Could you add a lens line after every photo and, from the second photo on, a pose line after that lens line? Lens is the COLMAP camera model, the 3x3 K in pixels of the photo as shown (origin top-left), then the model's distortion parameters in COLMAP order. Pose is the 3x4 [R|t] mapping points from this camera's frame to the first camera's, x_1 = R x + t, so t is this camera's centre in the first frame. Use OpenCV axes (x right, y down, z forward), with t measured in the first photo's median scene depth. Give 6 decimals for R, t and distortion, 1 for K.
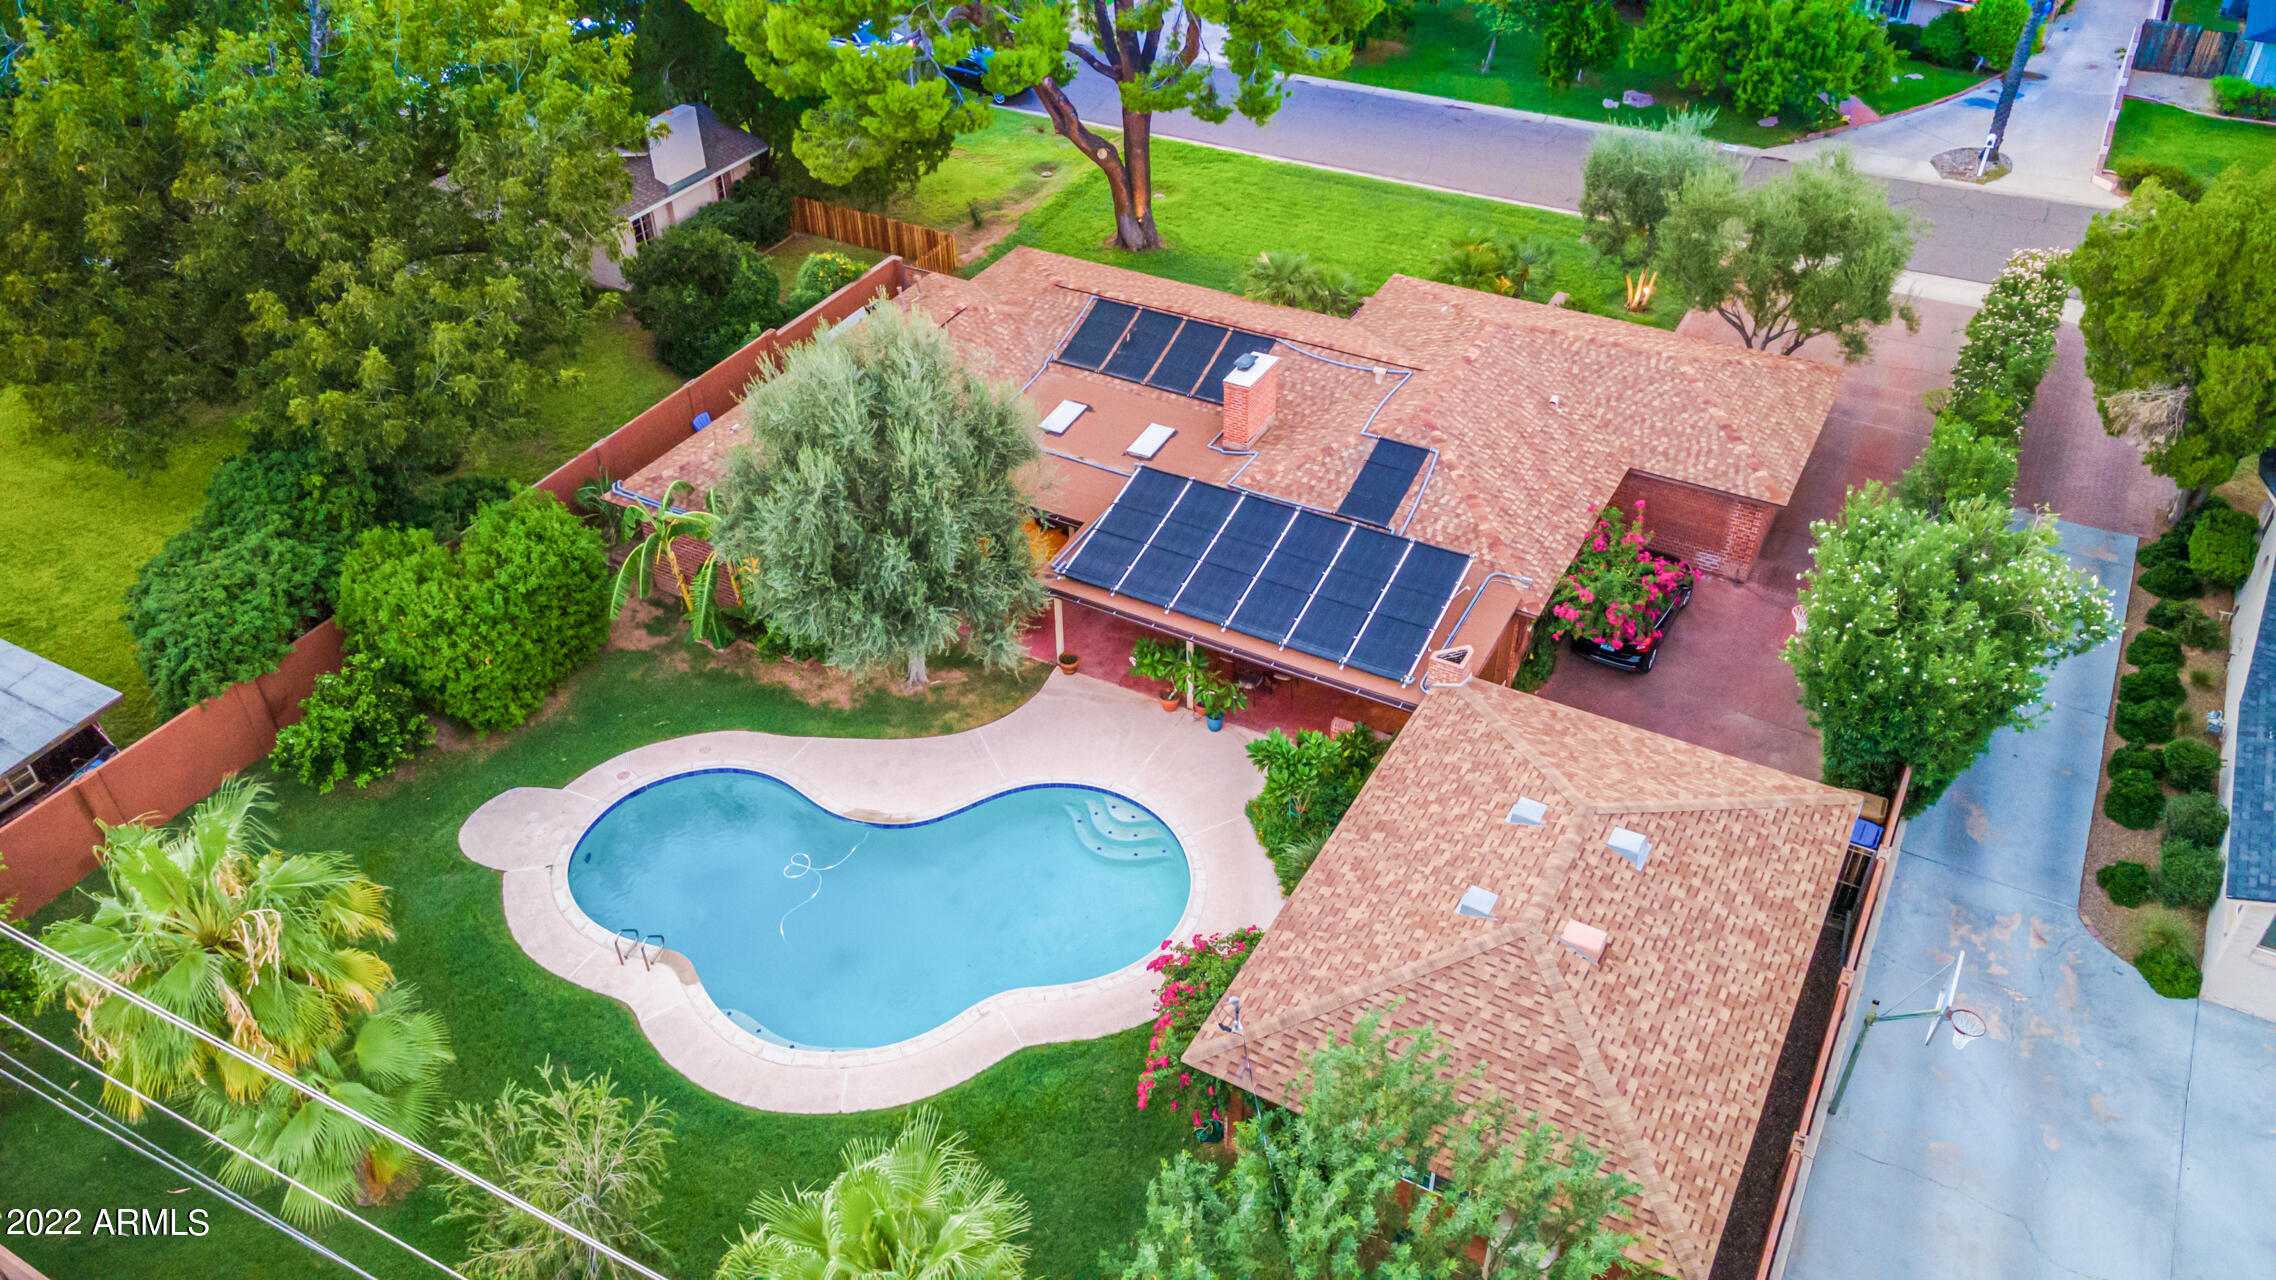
lens RADIAL K [[1674.4, 0, 1129.7], [0, 1674.4, 639.7], [0, 0, 1]] dist [0.026741, 0.029870]
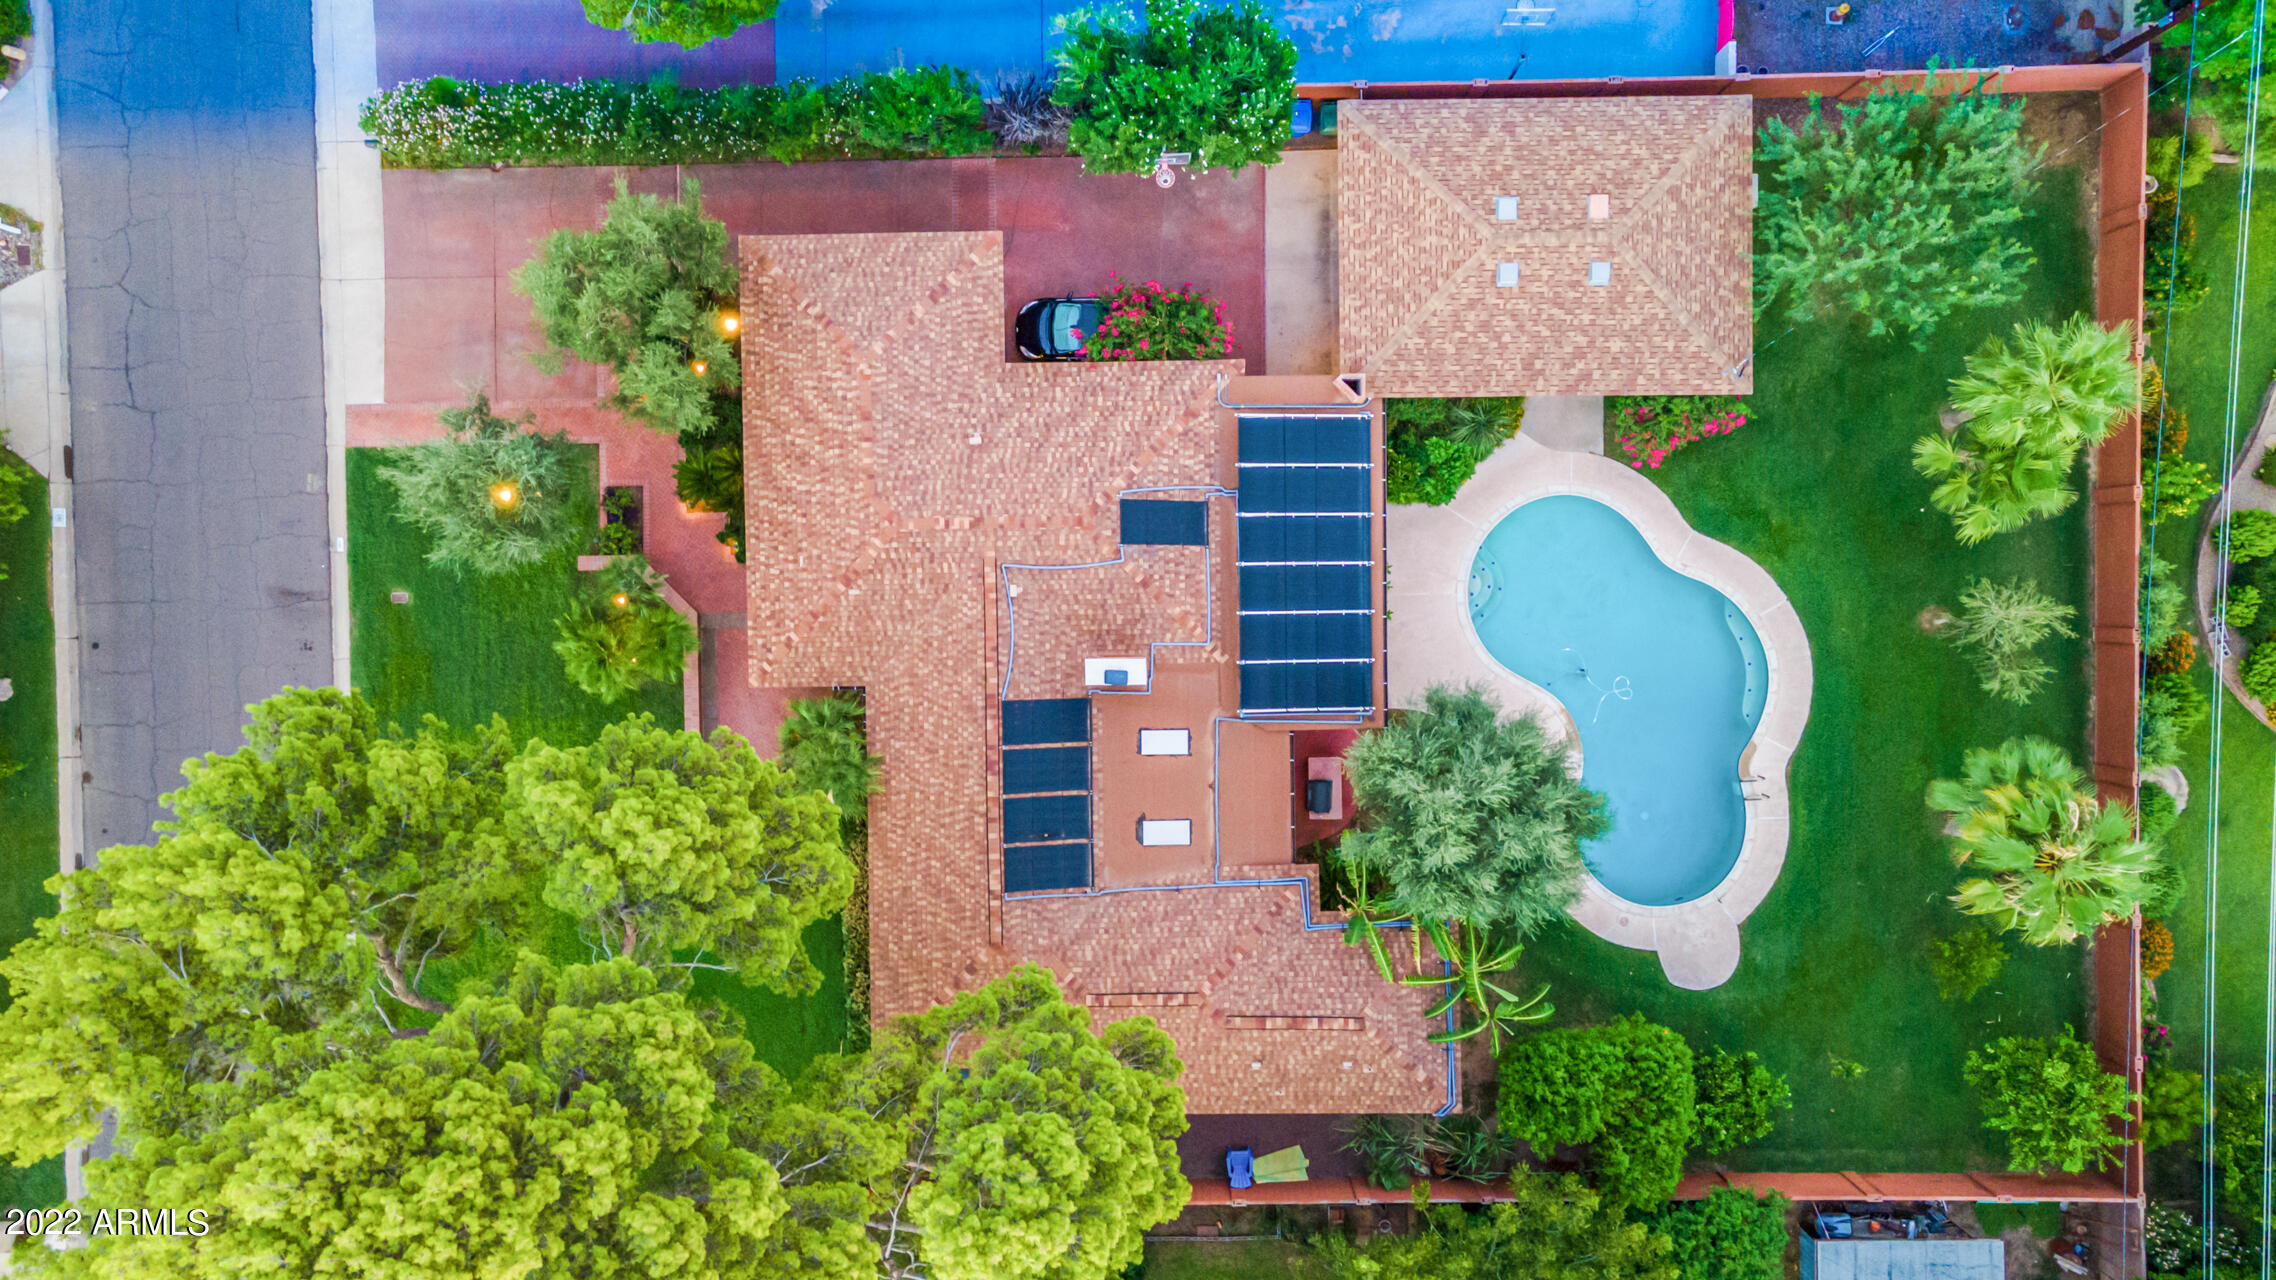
lens RADIAL K [[1674.4, 0, 1129.7], [0, 1674.4, 639.7], [0, 0, 1]] dist [0.026741, 0.029870]
pose [[-0.498885, -0.866596, 0.011195, 0.074132], [0.557476, -0.310985, 0.769746, -1.007141], [-0.663577, 0.390255, 0.638252, 0.271516]]
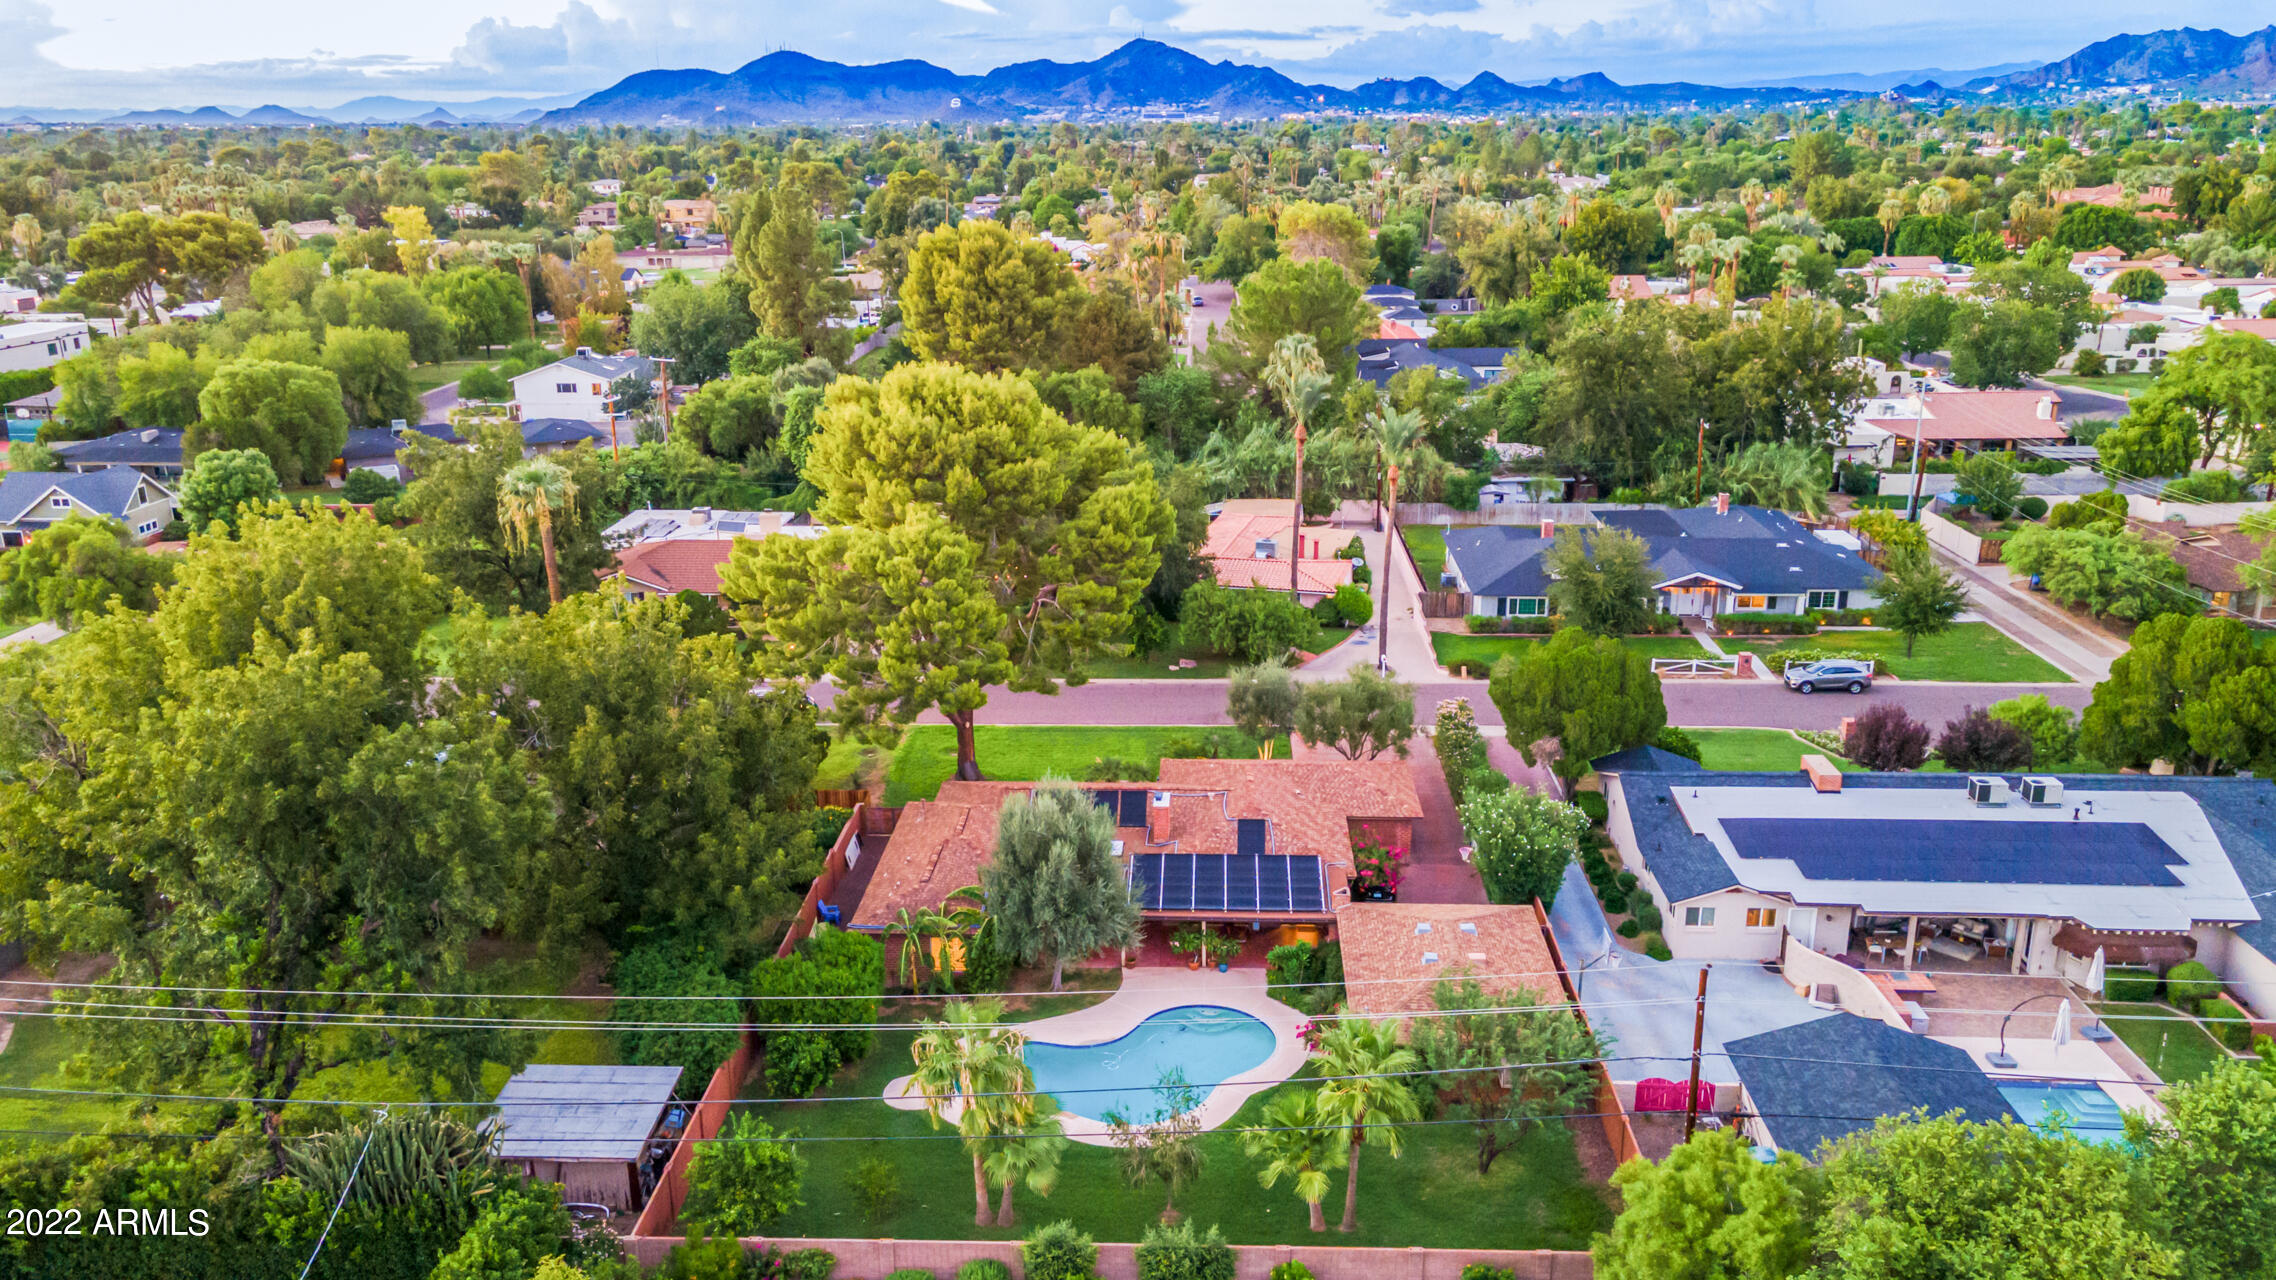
lens RADIAL K [[1674.4, 0, 1129.7], [0, 1674.4, 639.7], [0, 0, 1]] dist [0.026741, 0.029870]
pose [[0.896293, -0.119106, 0.427169, -0.741656], [0.264363, 0.916891, -0.299036, 0.227257], [-0.356051, 0.380951, 0.853290, -0.663493]]
